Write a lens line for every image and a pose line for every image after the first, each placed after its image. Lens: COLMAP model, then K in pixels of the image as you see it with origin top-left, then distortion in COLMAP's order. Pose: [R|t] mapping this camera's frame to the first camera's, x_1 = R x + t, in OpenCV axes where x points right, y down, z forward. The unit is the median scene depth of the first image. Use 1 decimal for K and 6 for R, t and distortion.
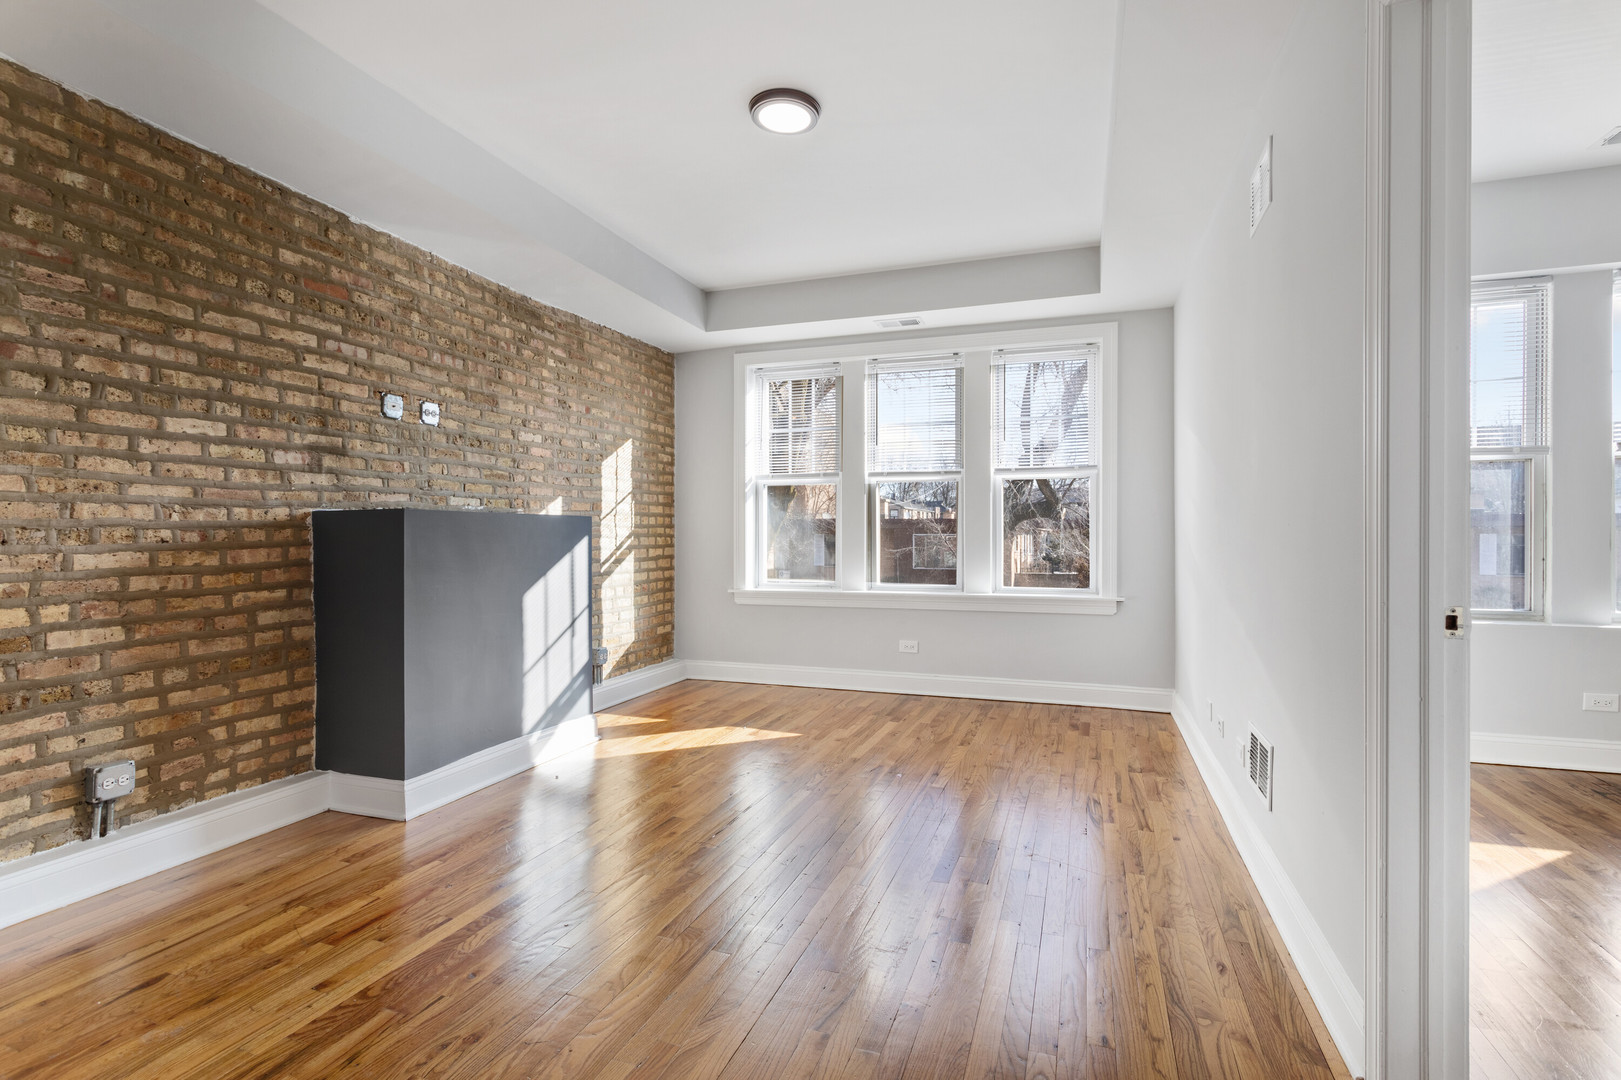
lens RADIAL K [[766.7, 0, 814.5], [0, 766.7, 538.7], [0, 0, 1]] dist [-0.004984, 0.001776]
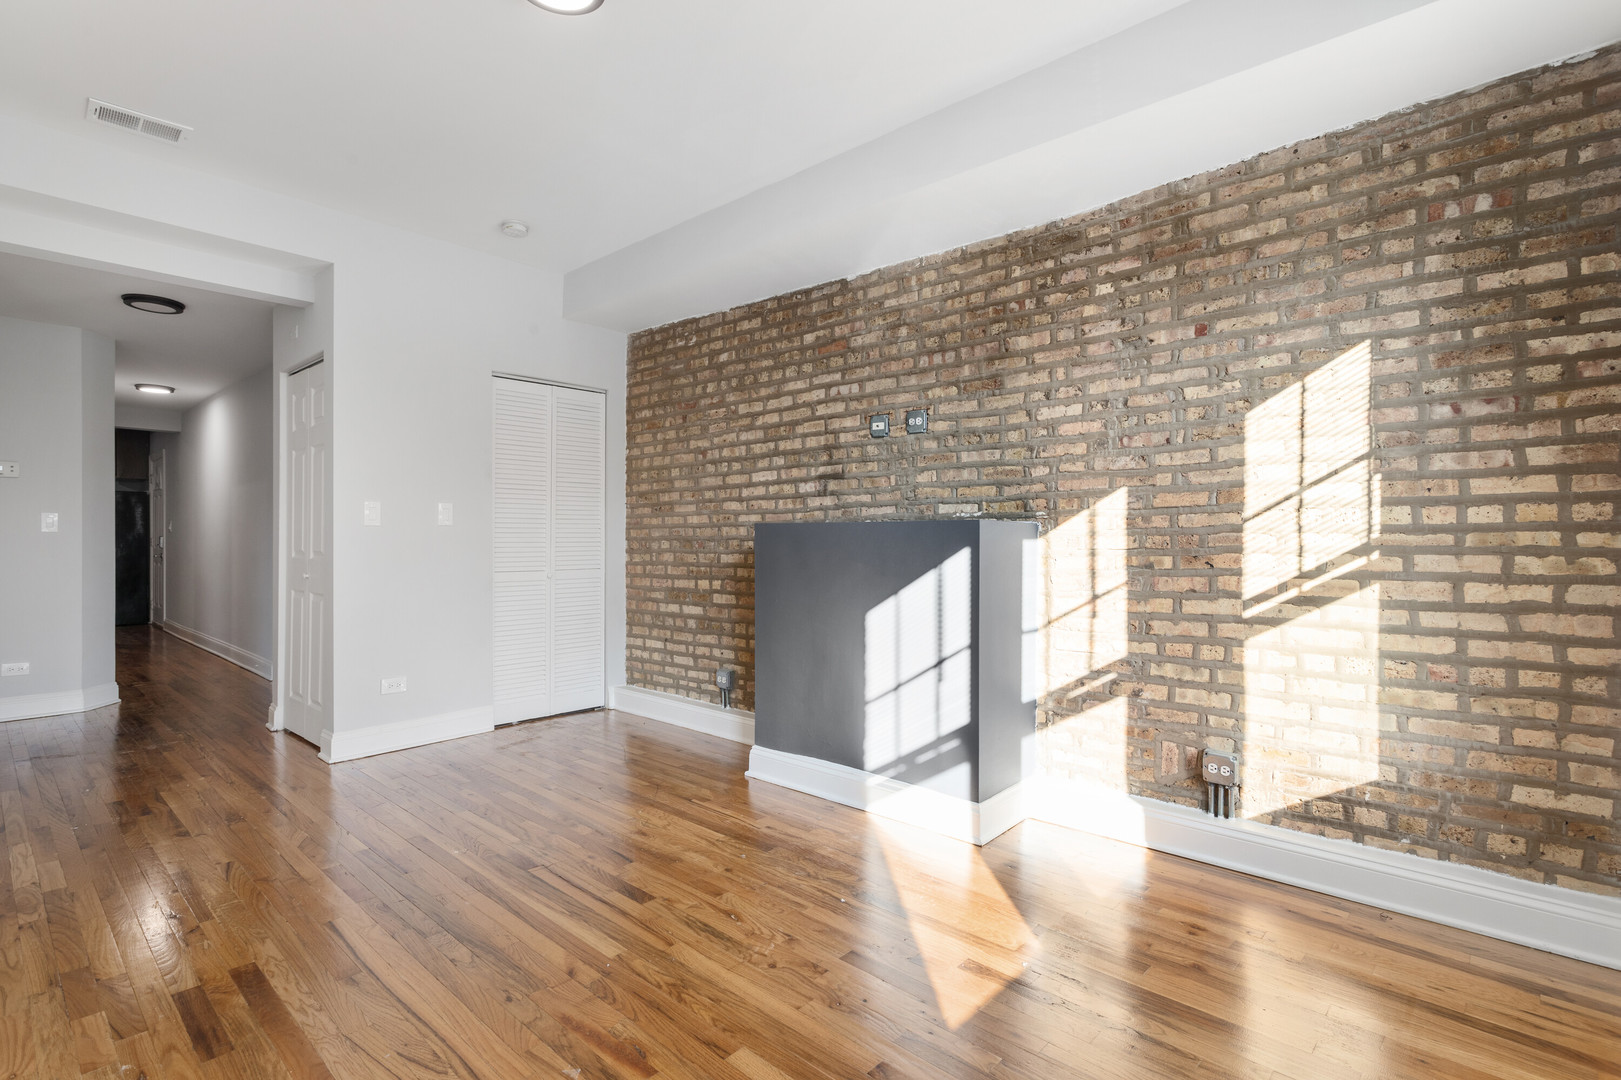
lens RADIAL K [[766.7, 0, 814.1], [0, 766.7, 545.2], [0, 0, 1]] dist [-0.004984, 0.001776]
pose [[-0.384774, -0.001836, -0.923009, 0.442574], [-0.011582, 0.999929, 0.002839, -0.006292], [0.922938, 0.011783, -0.384768, 1.223542]]
